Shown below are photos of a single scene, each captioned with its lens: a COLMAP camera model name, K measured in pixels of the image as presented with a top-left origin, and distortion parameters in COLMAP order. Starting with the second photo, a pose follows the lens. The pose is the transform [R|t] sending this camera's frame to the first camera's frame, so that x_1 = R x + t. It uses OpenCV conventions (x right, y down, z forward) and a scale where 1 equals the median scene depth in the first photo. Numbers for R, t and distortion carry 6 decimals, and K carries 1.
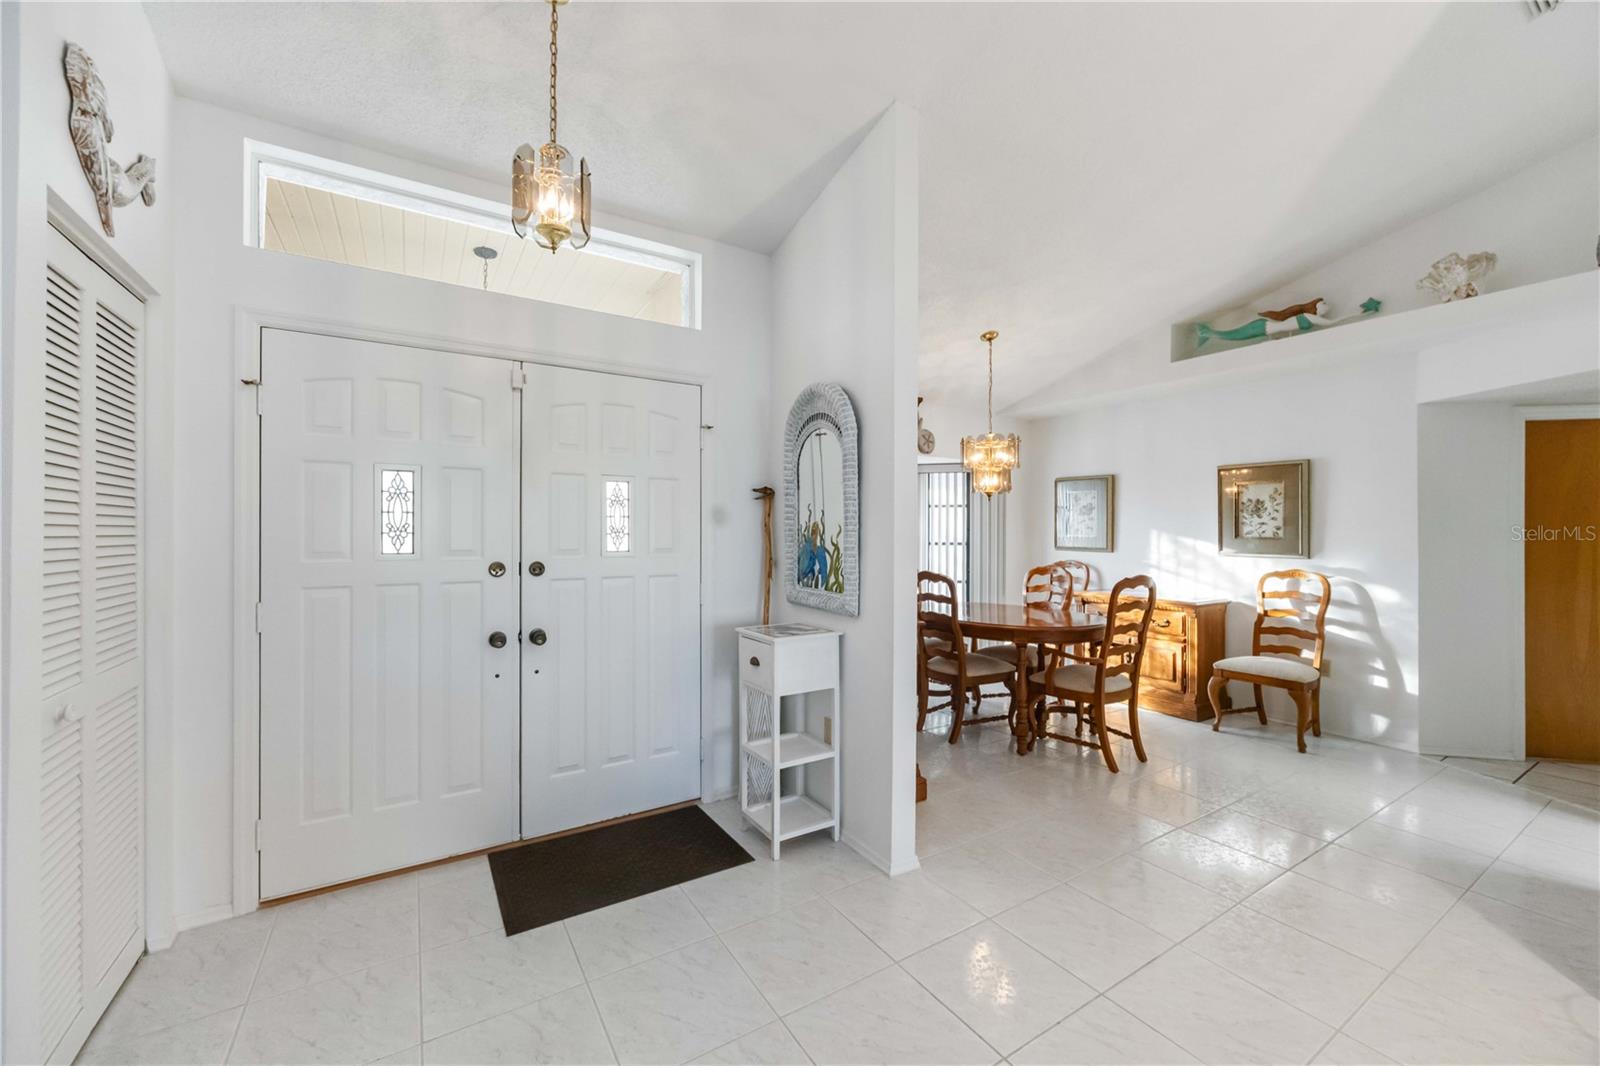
lens RADIAL K [[618.9, 0, 800.0], [0, 618.9, 533.0], [0, 0, 1]] dist [-0.011554, 0.000352]
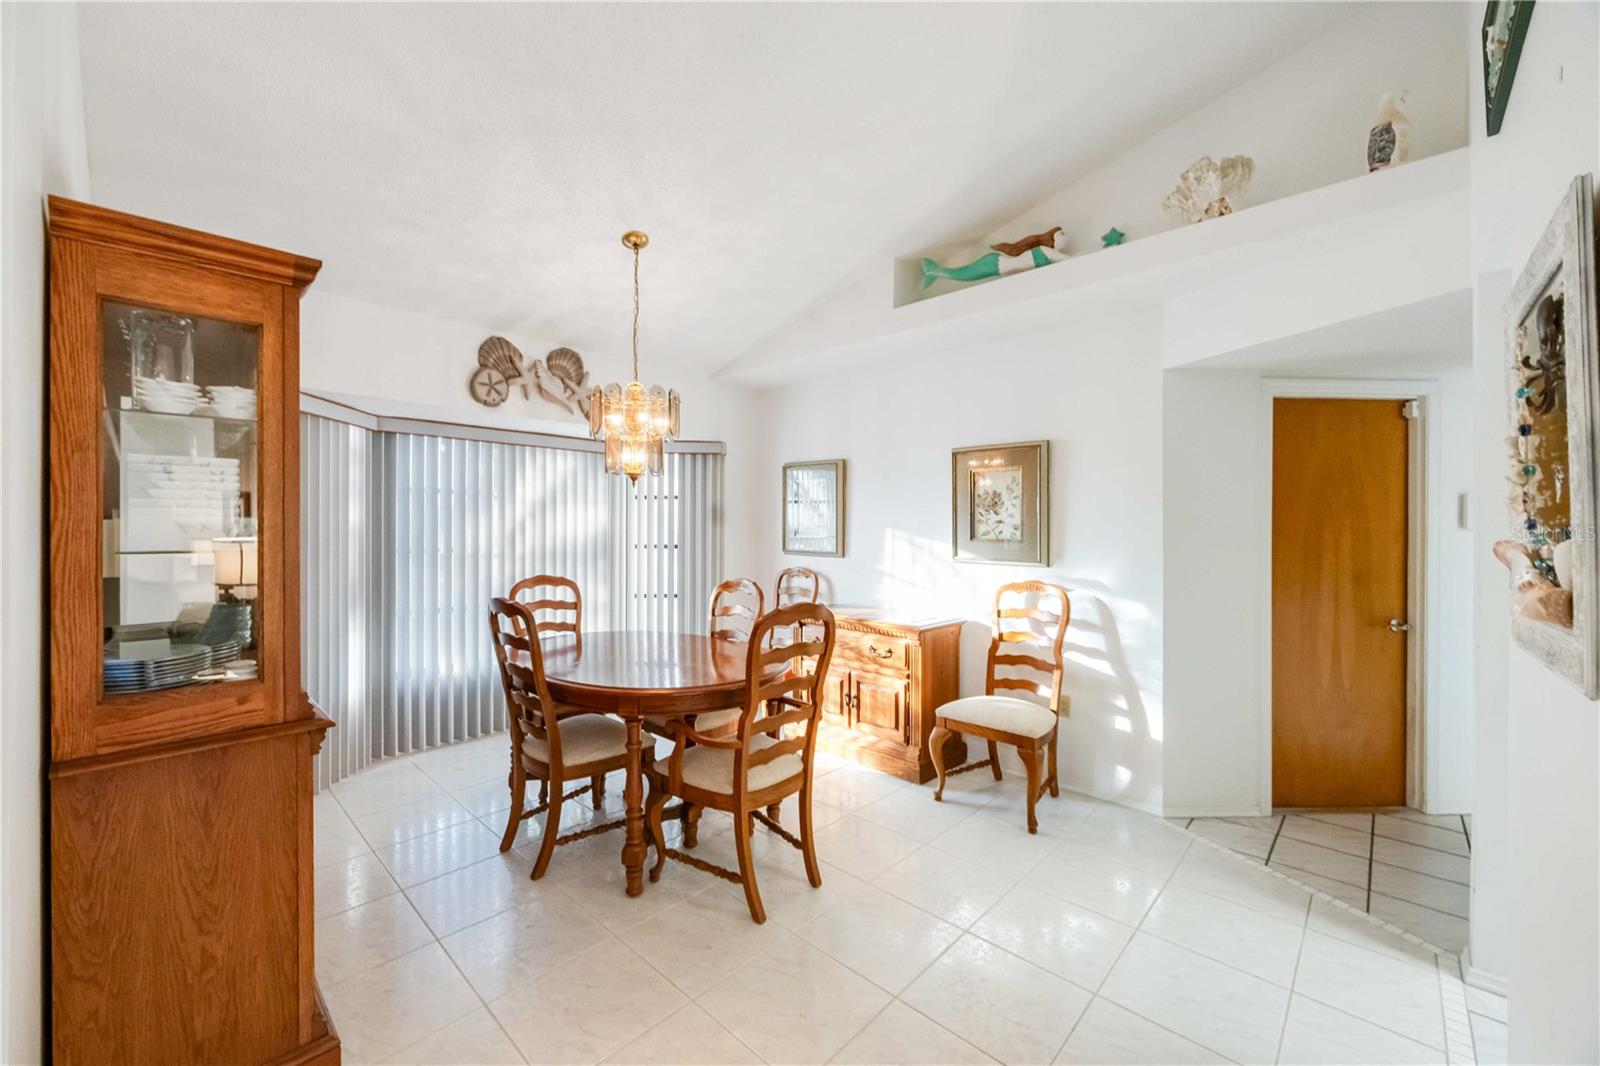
lens RADIAL K [[618.9, 0, 800.0], [0, 618.9, 533.0], [0, 0, 1]] dist [-0.011554, 0.000352]
pose [[0.965868, -0.003102, 0.259015, 0.315869], [0.001139, 0.999969, 0.007730, -0.007835], [-0.259031, -0.007171, 0.965842, 0.317268]]
